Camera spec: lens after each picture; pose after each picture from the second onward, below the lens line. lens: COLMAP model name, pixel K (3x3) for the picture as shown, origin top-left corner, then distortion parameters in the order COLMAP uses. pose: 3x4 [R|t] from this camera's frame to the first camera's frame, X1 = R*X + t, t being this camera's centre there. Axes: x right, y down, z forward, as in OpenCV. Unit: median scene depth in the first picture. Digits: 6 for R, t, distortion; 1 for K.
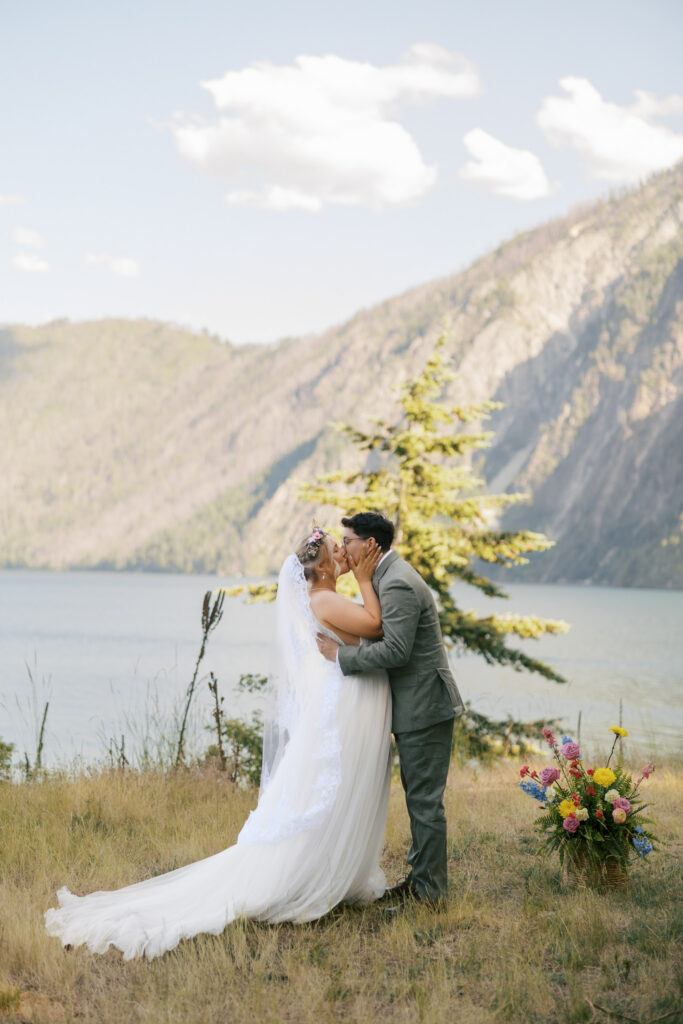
lens RADIAL K [[1746.3, 0, 320.2], [0, 1746.3, 509.9], [0, 0, 1]] dist [0.009151, 0.069671]
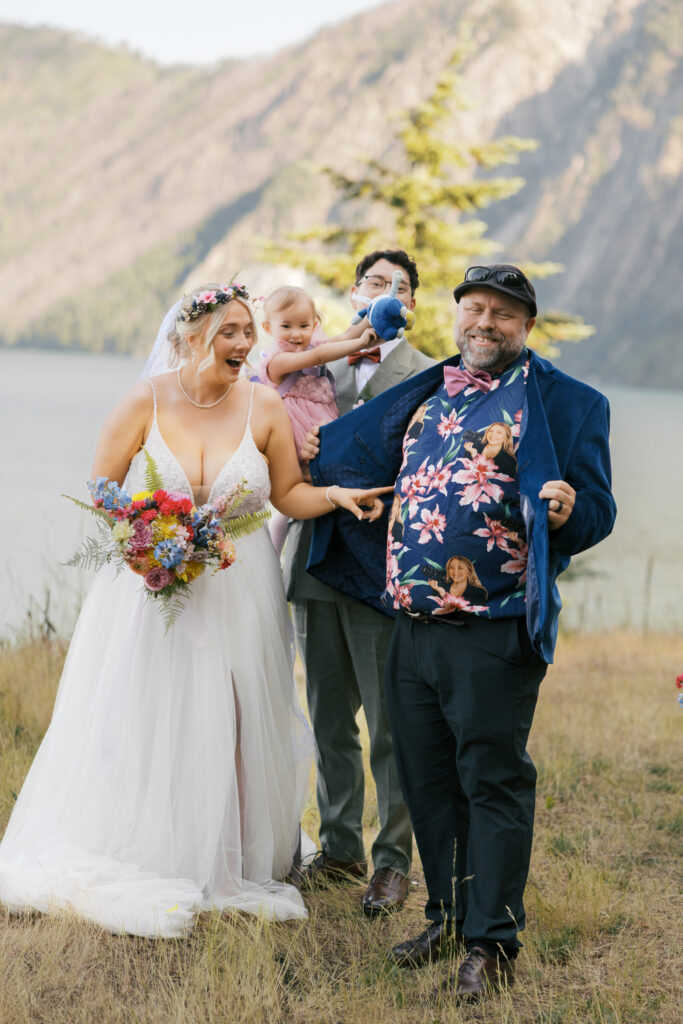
lens RADIAL K [[1939.8, 0, 364.6], [0, 1939.8, 512.3], [0, 0, 1]] dist [-0.004464, 0.087277]
pose [[0.996523, 0.024694, 0.079575, -0.022768], [-0.033765, 0.992821, 0.114744, 0.002663], [-0.076170, -0.117032, 0.990203, 0.106971]]
